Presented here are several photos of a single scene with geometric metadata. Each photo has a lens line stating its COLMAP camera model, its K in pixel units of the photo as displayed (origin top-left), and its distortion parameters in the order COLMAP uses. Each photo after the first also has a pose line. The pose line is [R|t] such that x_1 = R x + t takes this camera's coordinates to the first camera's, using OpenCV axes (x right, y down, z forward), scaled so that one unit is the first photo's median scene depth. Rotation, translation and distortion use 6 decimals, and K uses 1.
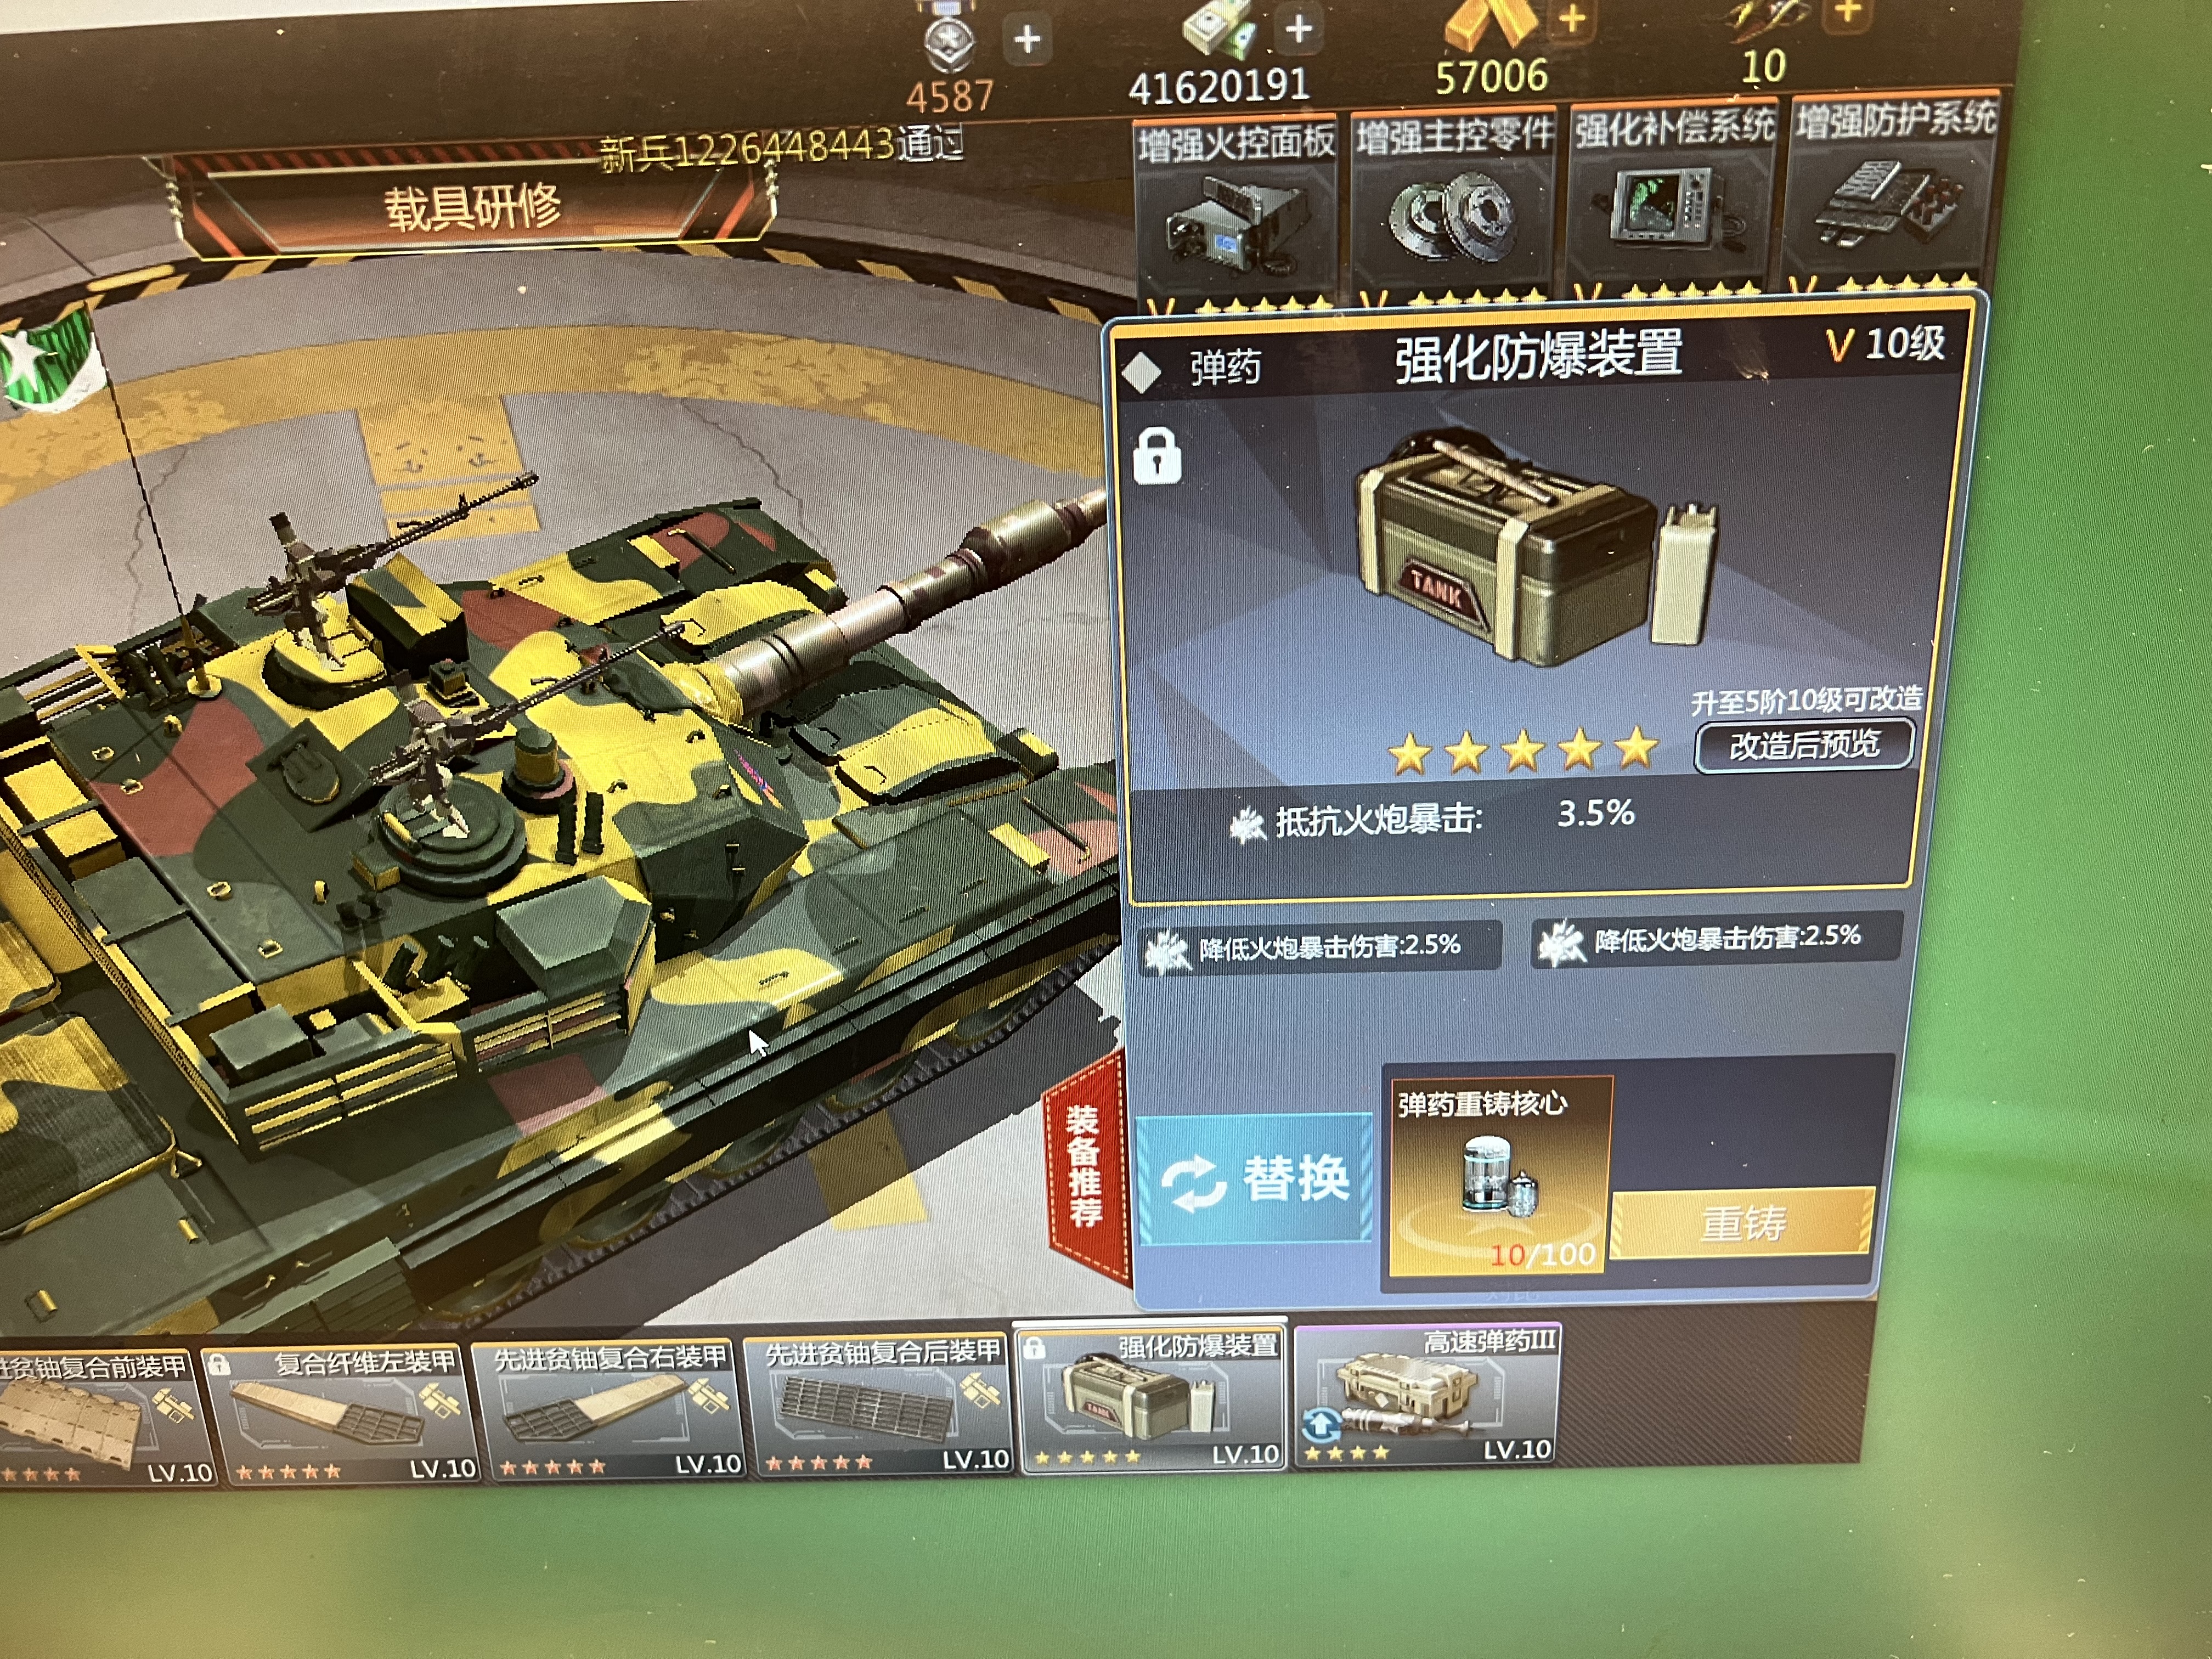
lens RADIAL K [[1672.8, 0, 1214.0], [0, 1672.8, 870.6], [0, 0, 1]] dist [0.008061, -0.020602]
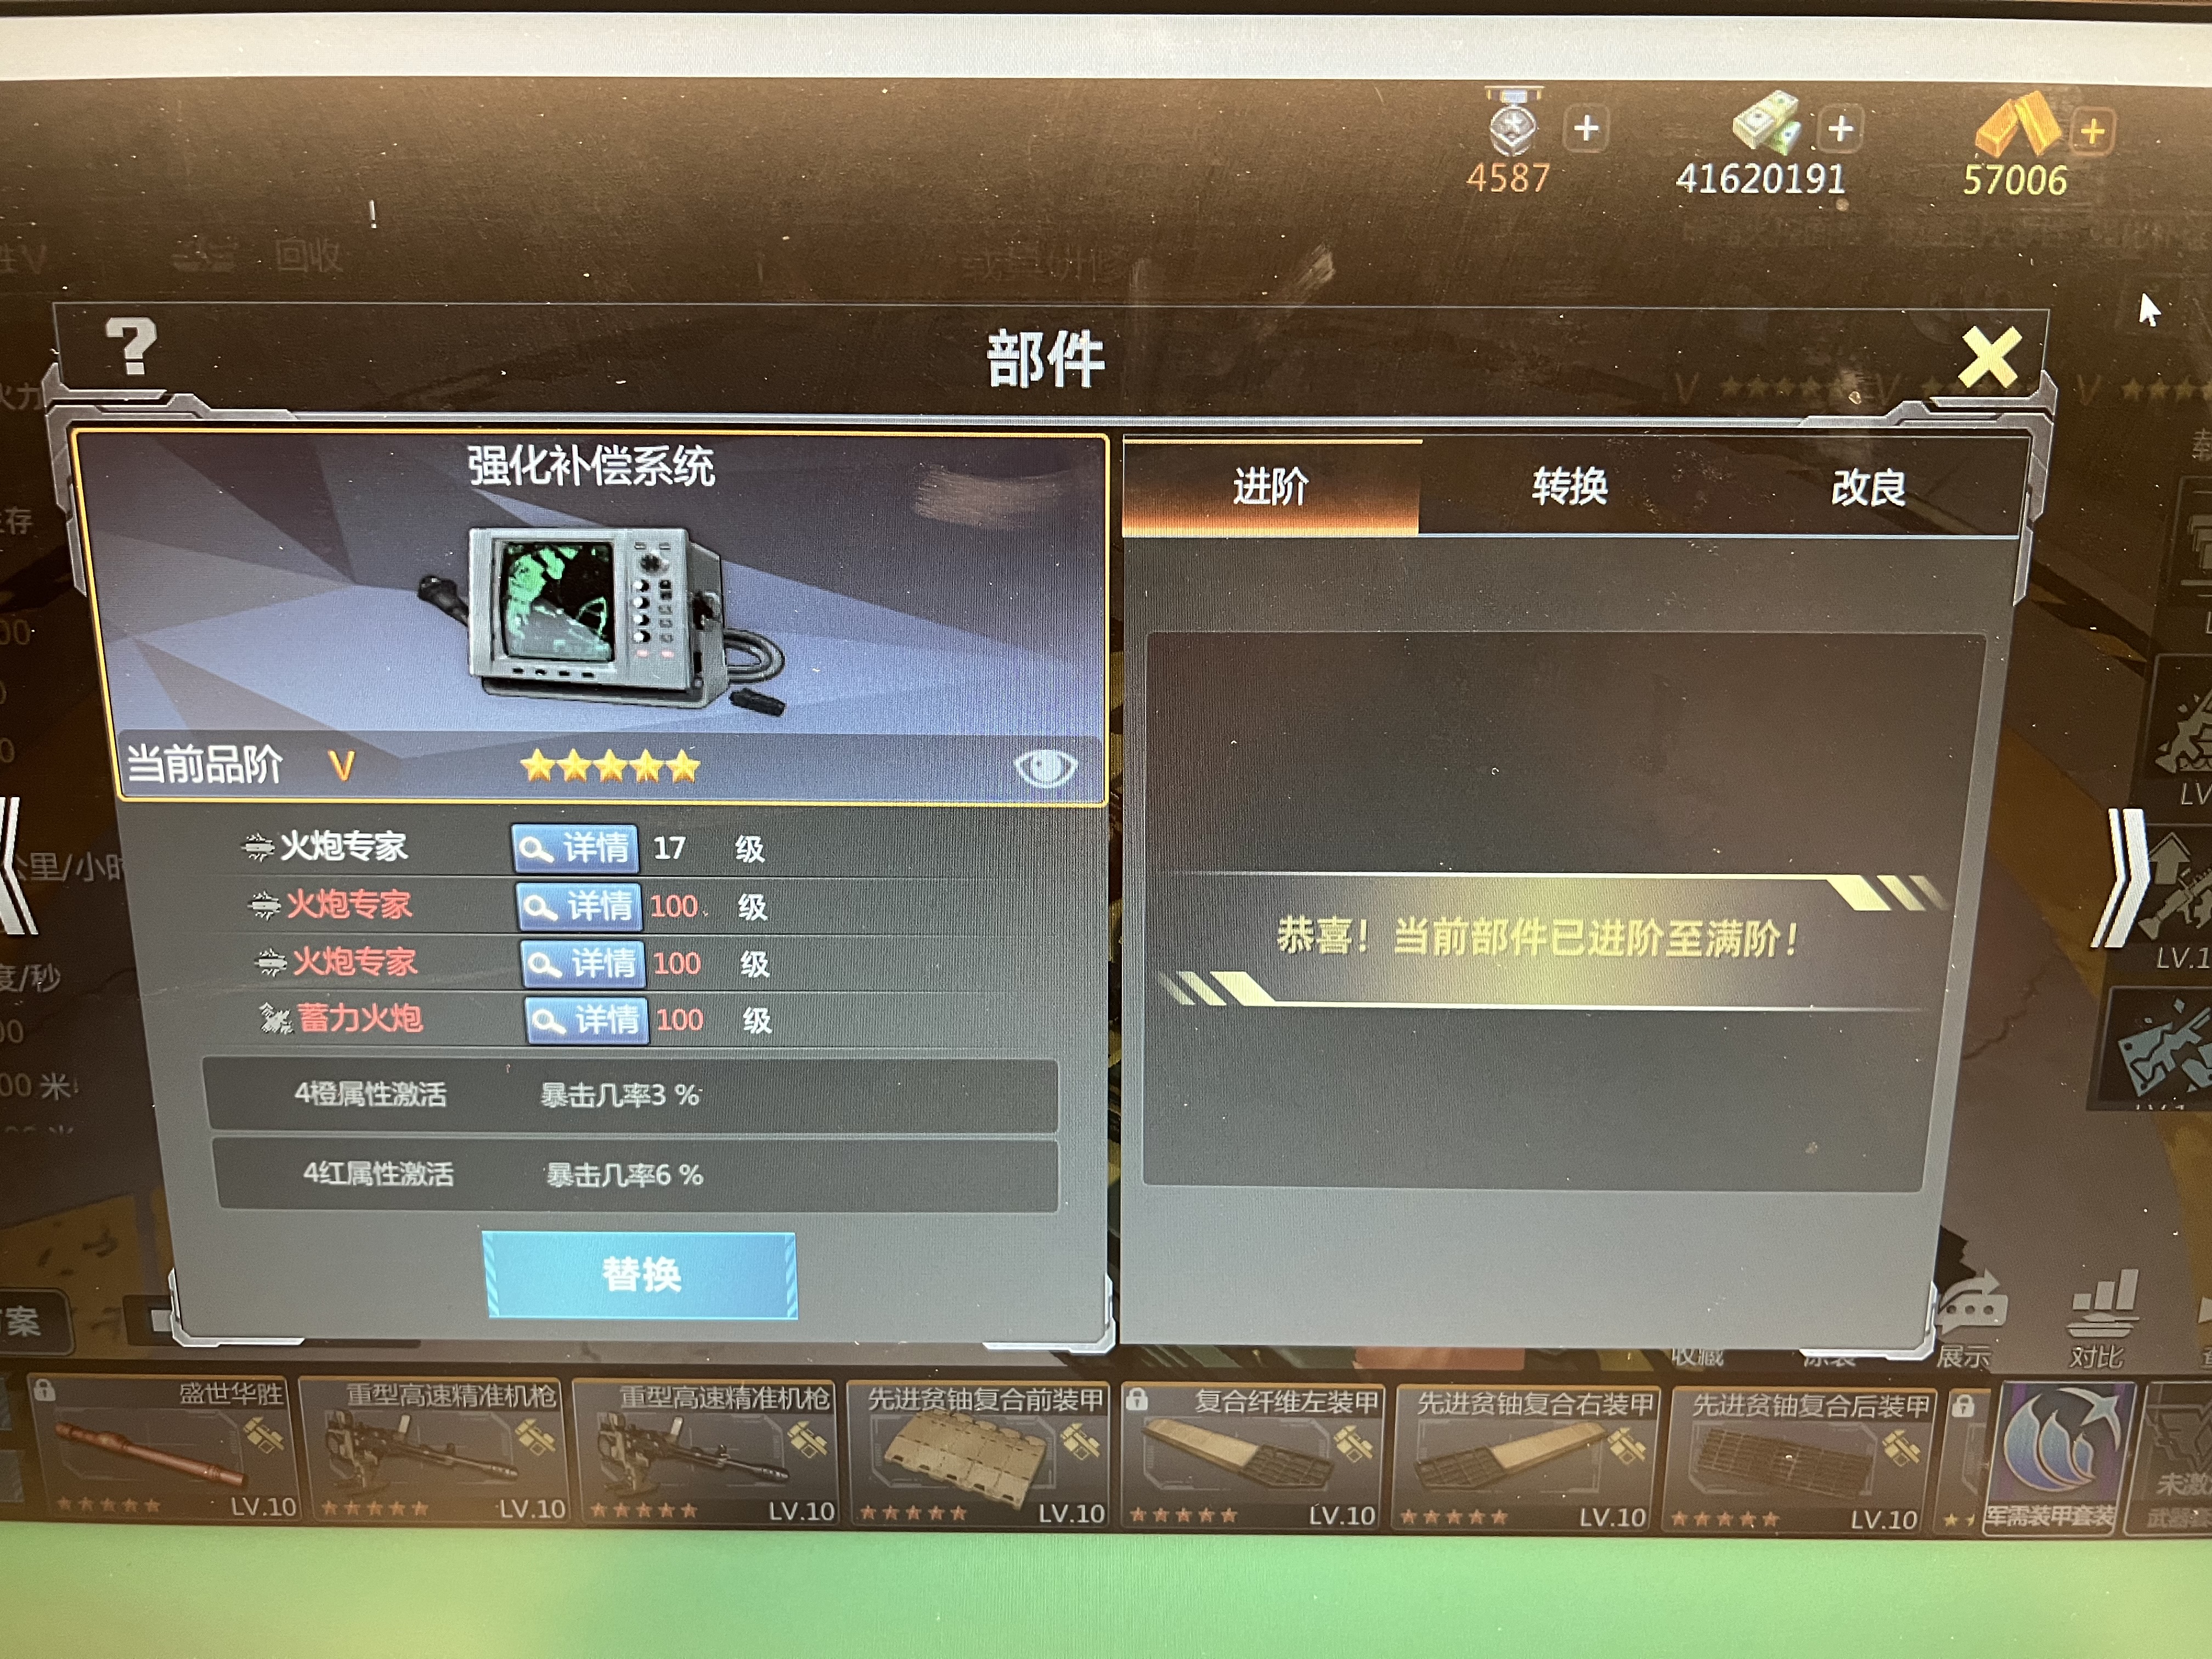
lens RADIAL K [[1671.5, 0, 1121.3], [0, 1671.5, 785.8], [0, 0, 1]] dist [0.020147, -0.037629]
pose [[0.999285, 0.034326, 0.015859, -0.400381], [-0.033051, 0.996658, -0.074697, 0.003395], [-0.018370, 0.074119, 0.997080, -0.013628]]
